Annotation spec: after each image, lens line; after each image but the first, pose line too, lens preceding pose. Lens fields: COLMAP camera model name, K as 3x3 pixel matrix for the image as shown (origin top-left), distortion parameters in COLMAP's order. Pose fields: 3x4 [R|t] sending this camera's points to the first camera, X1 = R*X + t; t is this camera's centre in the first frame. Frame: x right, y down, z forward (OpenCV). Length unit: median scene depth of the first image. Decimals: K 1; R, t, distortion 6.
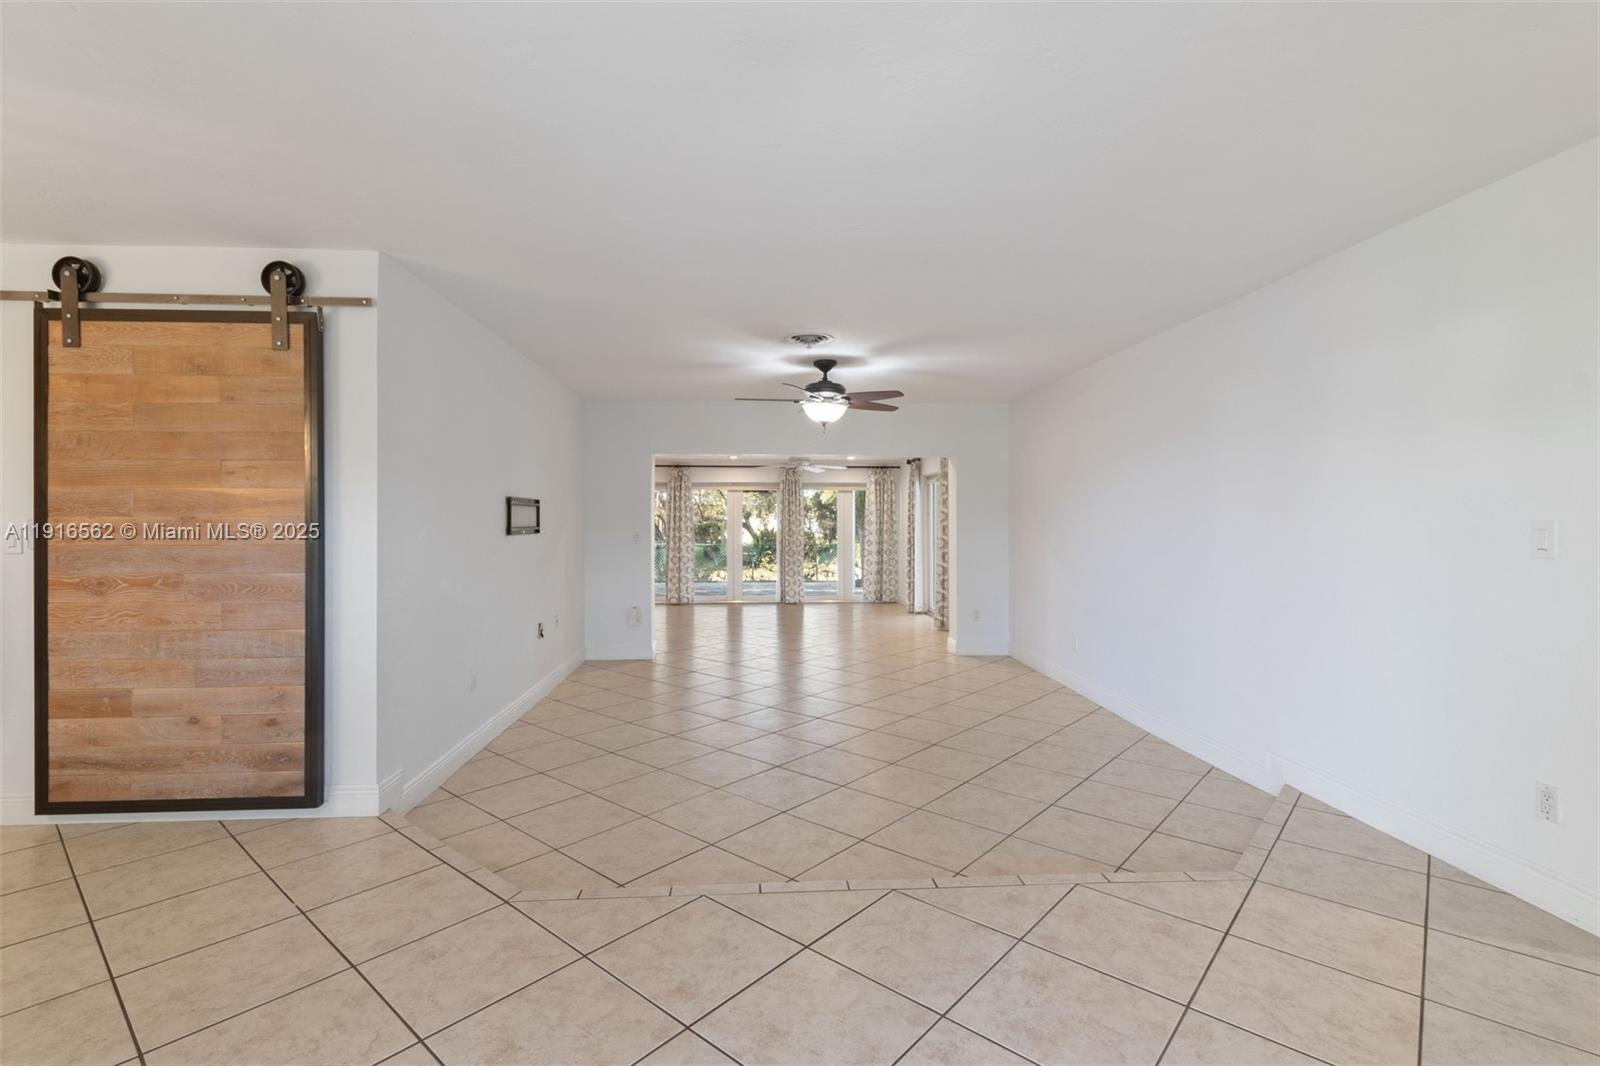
lens RADIAL K [[755.4, 0, 802.1], [0, 755.4, 516.4], [0, 0, 1]] dist [0.002012, 0.000177]
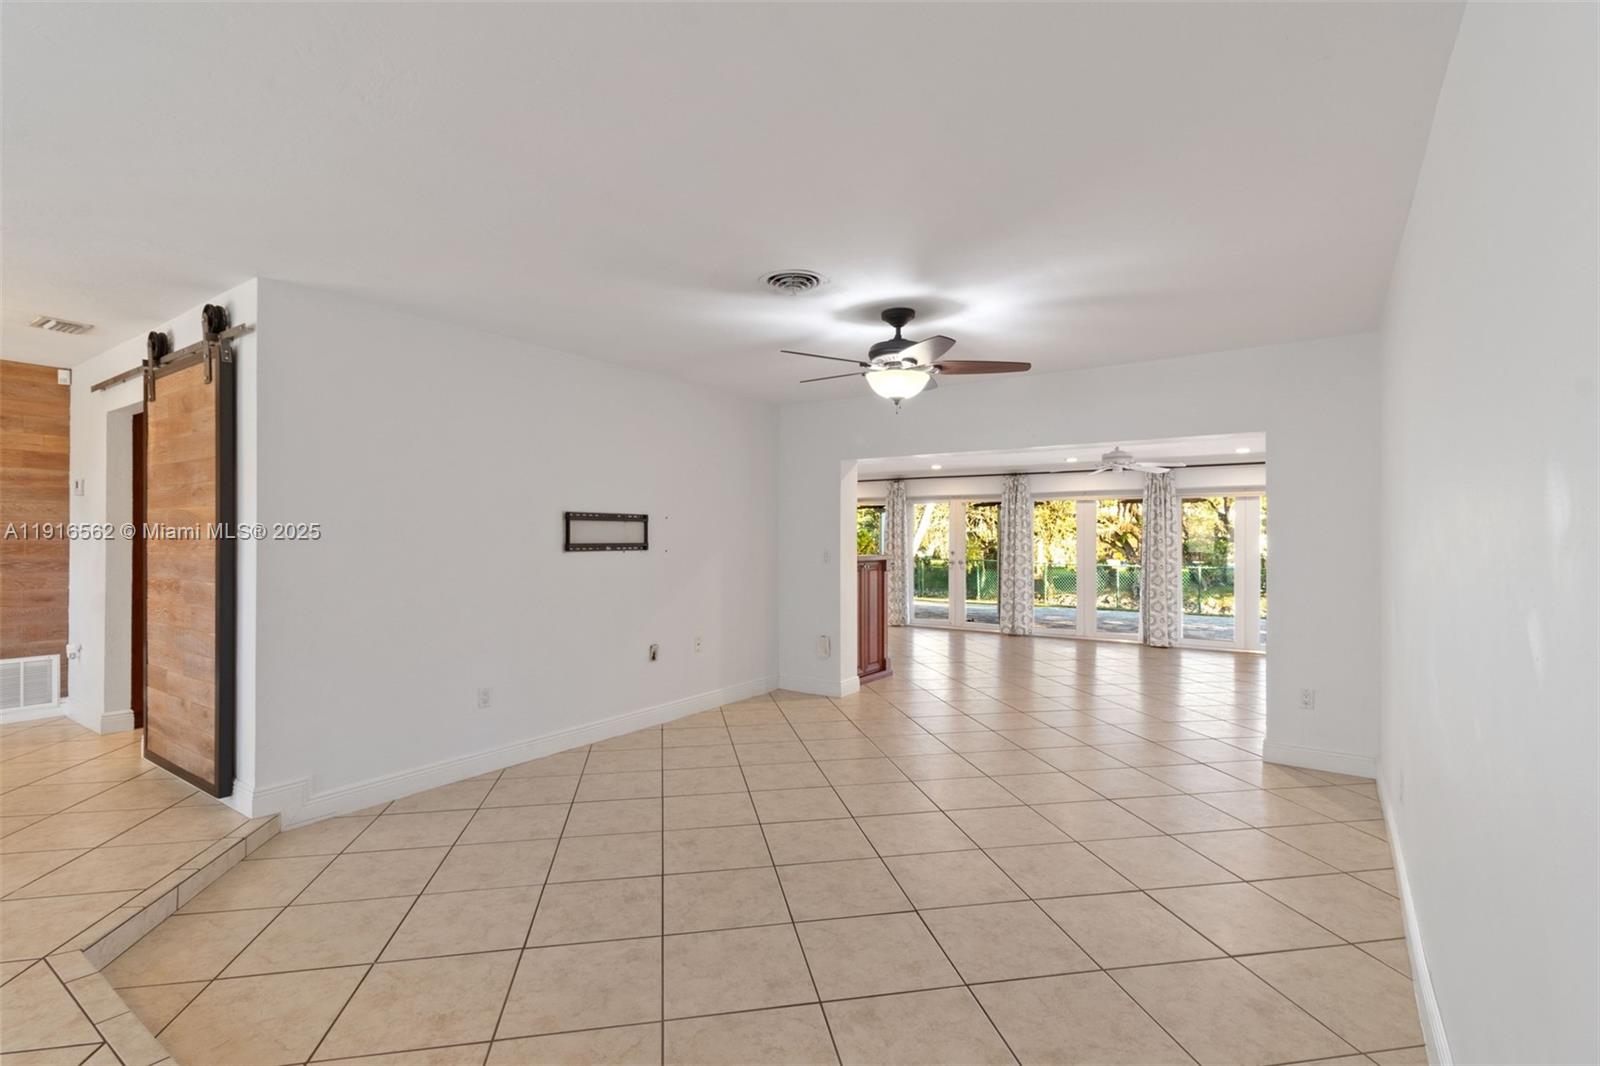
lens RADIAL K [[750.3, 0, 797.1], [0, 750.3, 531.4], [0, 0, 1]] dist [0.001832, 0.000454]
pose [[0.774231, -0.001849, -0.632900, 0.185864], [-0.000041, 0.999996, -0.002971, 0.000902], [0.632903, 0.002326, 0.774228, 0.185286]]
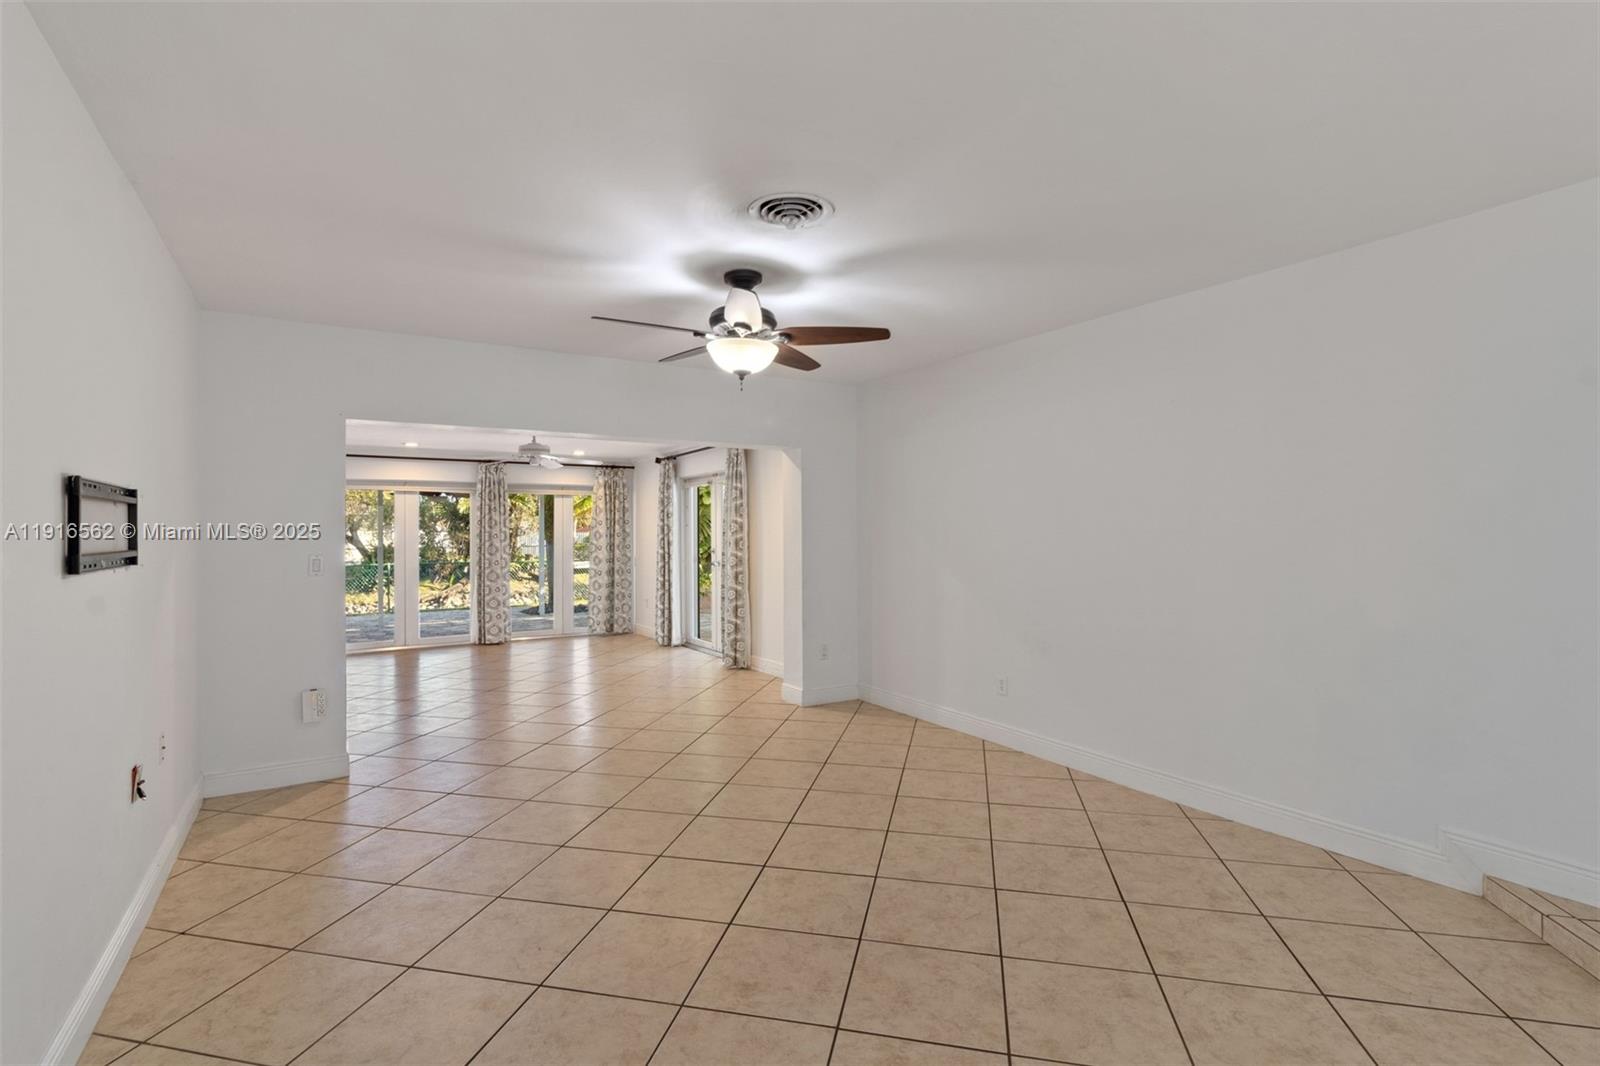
lens RADIAL K [[750.3, 0, 797.1], [0, 750.3, 531.4], [0, 0, 1]] dist [0.001832, 0.000454]
pose [[0.881241, -0.004234, 0.472648, -0.102056], [0.002180, 0.999986, 0.004893, 0.000596], [-0.472662, -0.003281, 0.881238, 0.205317]]
